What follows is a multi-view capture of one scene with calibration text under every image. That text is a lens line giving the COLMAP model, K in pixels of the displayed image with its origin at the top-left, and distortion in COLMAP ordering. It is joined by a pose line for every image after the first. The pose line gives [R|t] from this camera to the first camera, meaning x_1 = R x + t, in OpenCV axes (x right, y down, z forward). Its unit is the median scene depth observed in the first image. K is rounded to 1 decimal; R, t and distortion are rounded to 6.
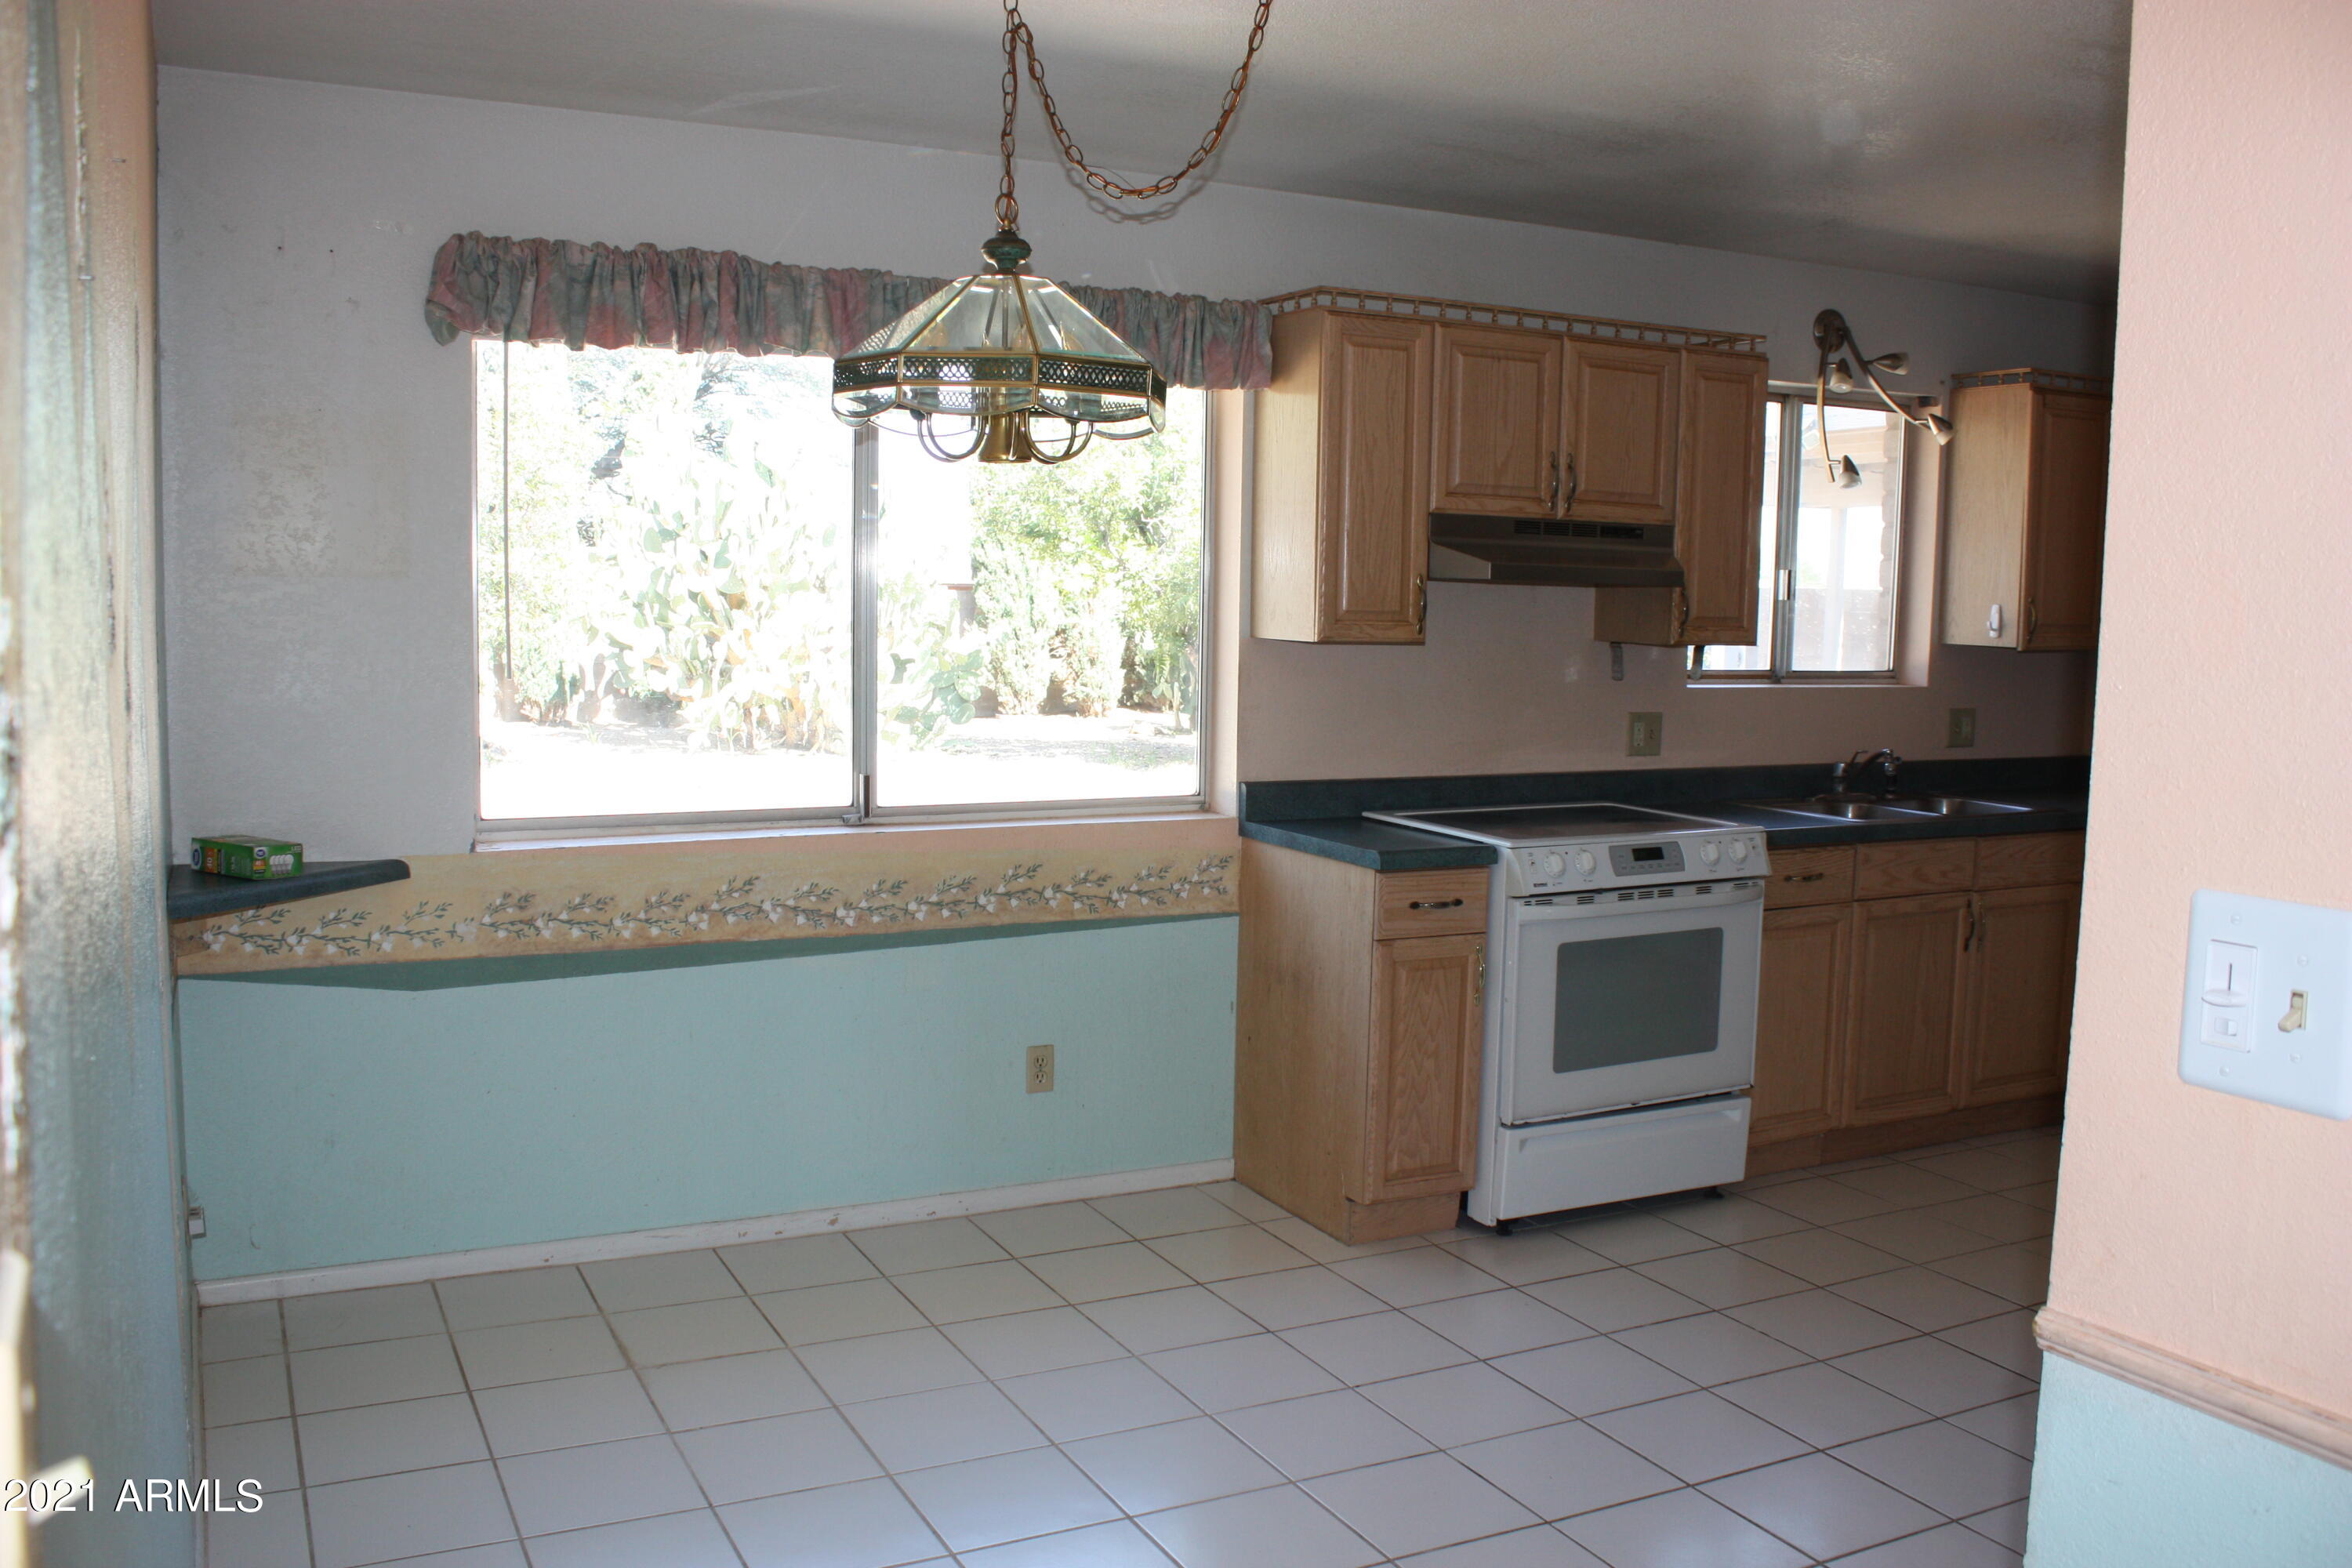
lens RADIAL K [[1976.0, 0, 1176.0], [0, 1976.0, 784.0], [0, 0, 1]] dist [-0.162957, 0.156034]
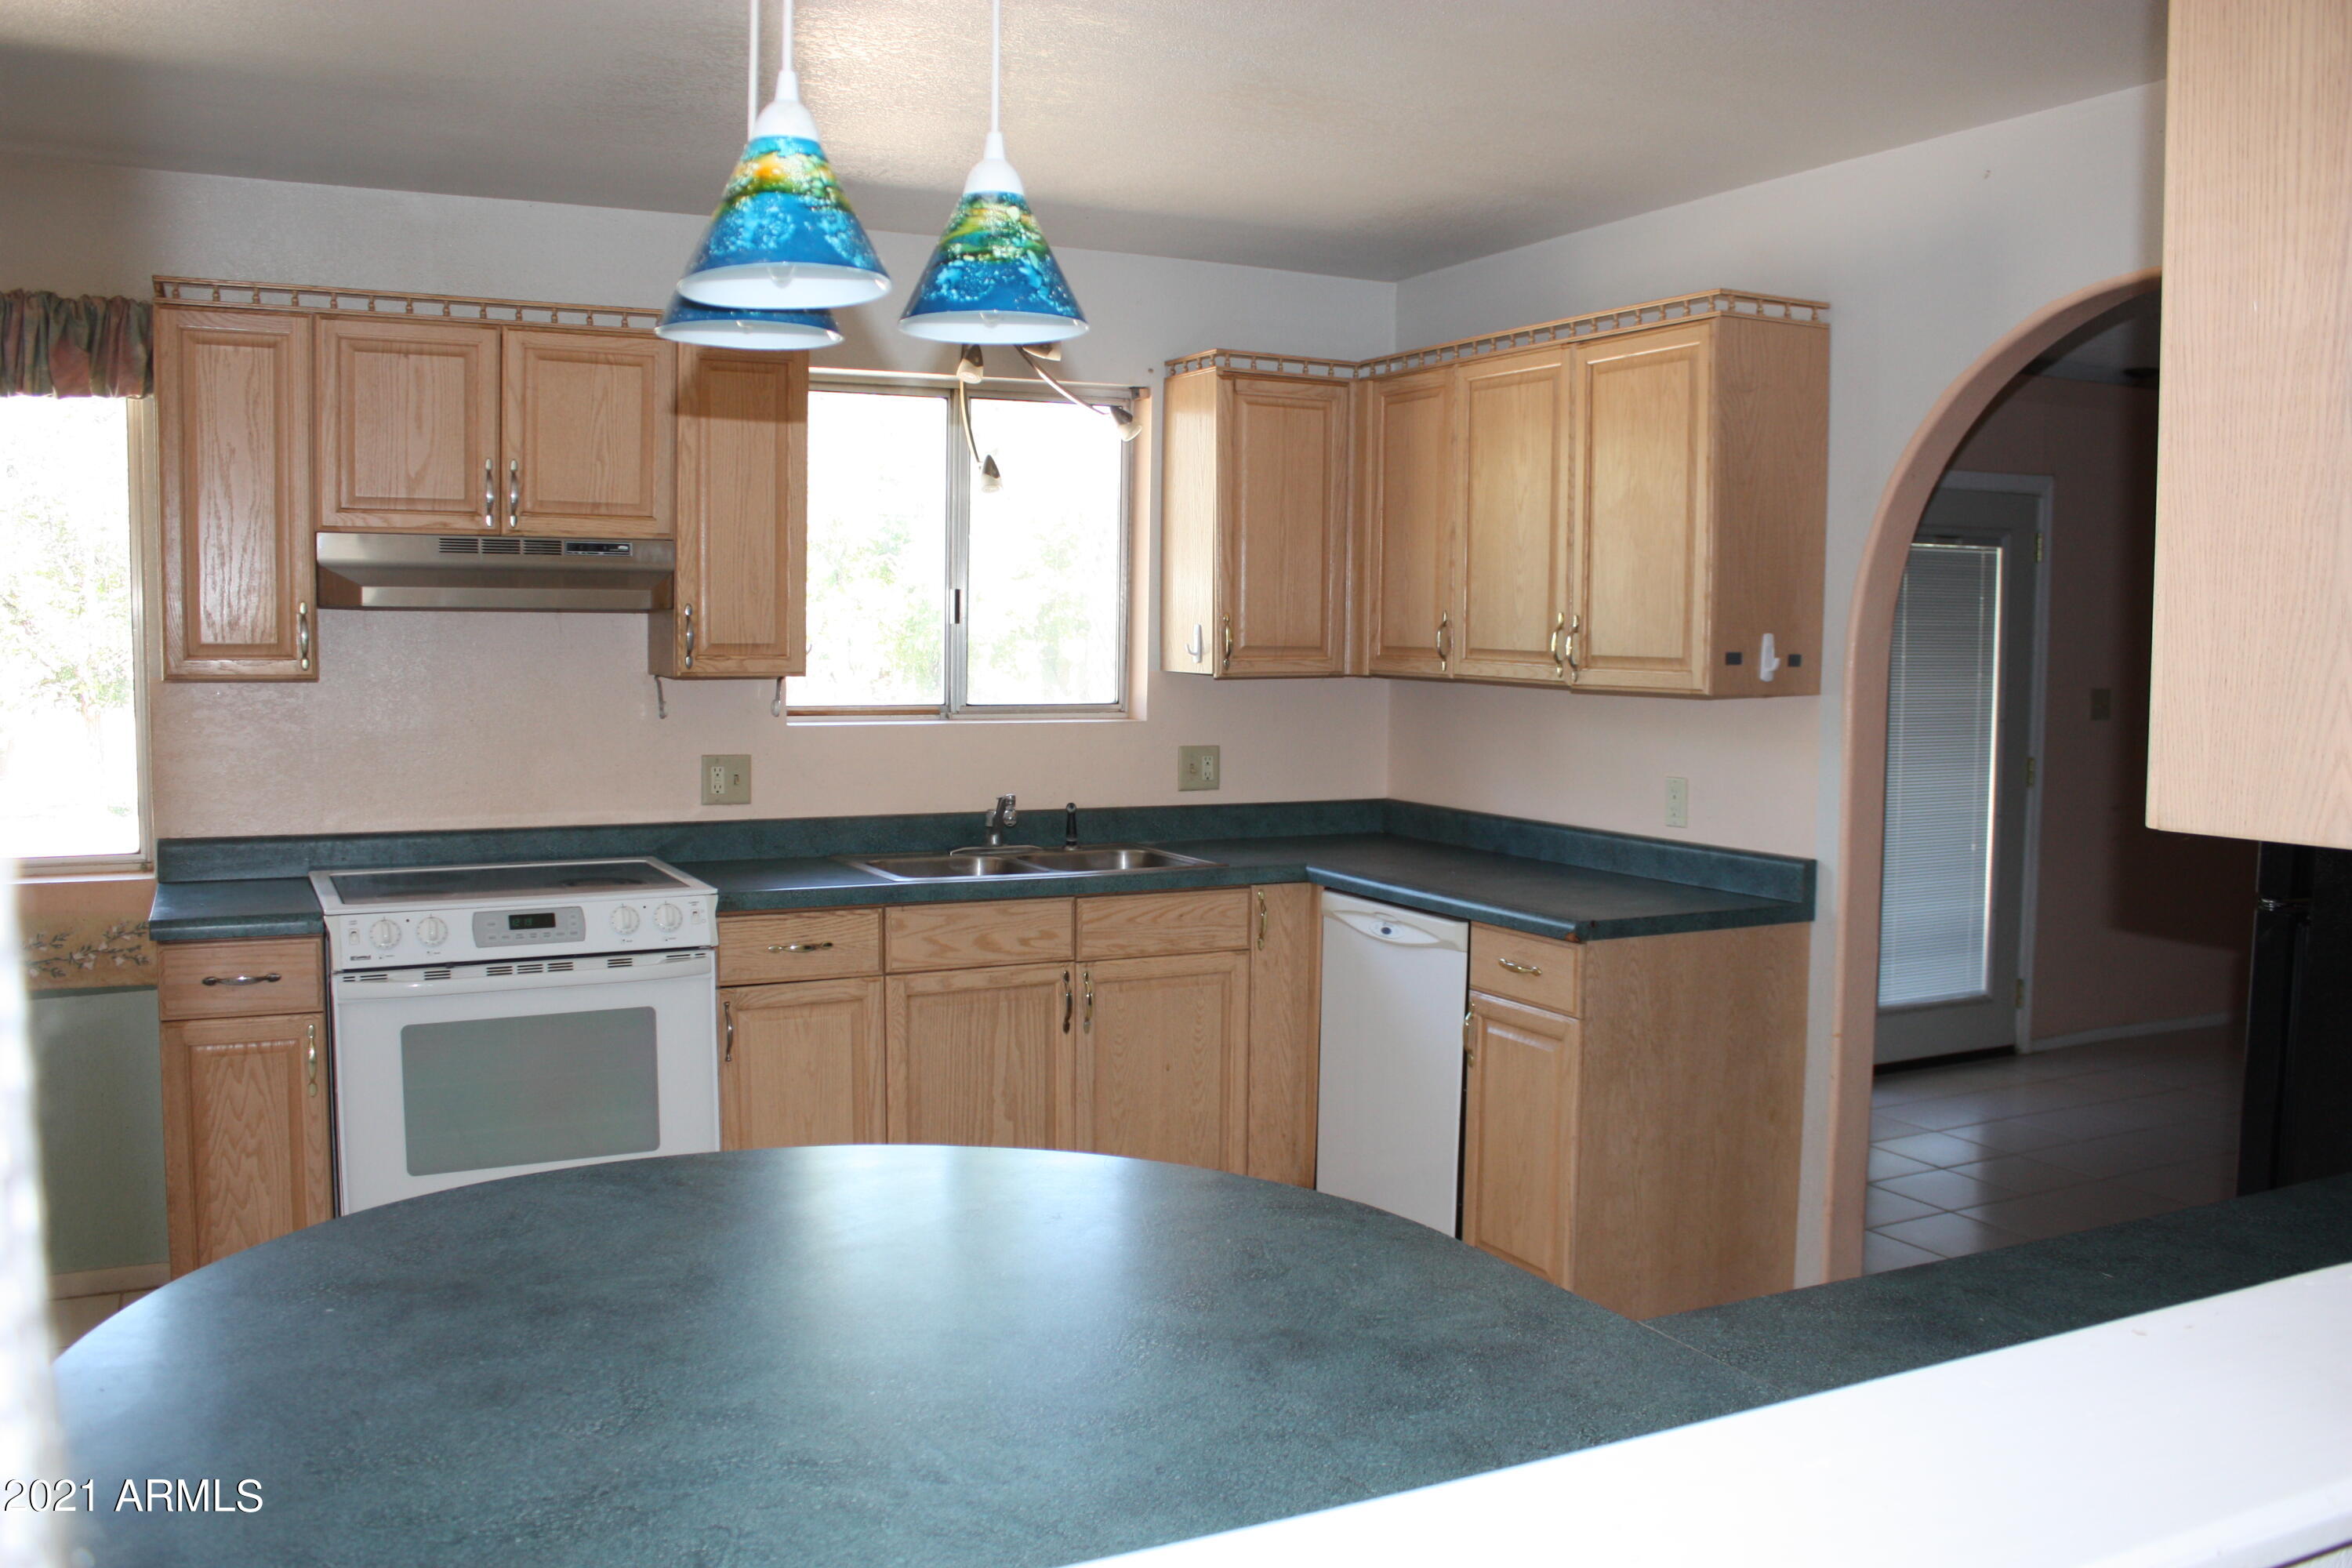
lens RADIAL K [[1976.0, 0, 1176.0], [0, 1976.0, 784.0], [0, 0, 1]] dist [-0.162957, 0.156034]
pose [[0.999924, -0.007641, -0.009658, 0.501169], [0.007434, 0.999746, -0.021260, -0.003860], [0.009818, 0.021187, 0.999727, 0.142169]]
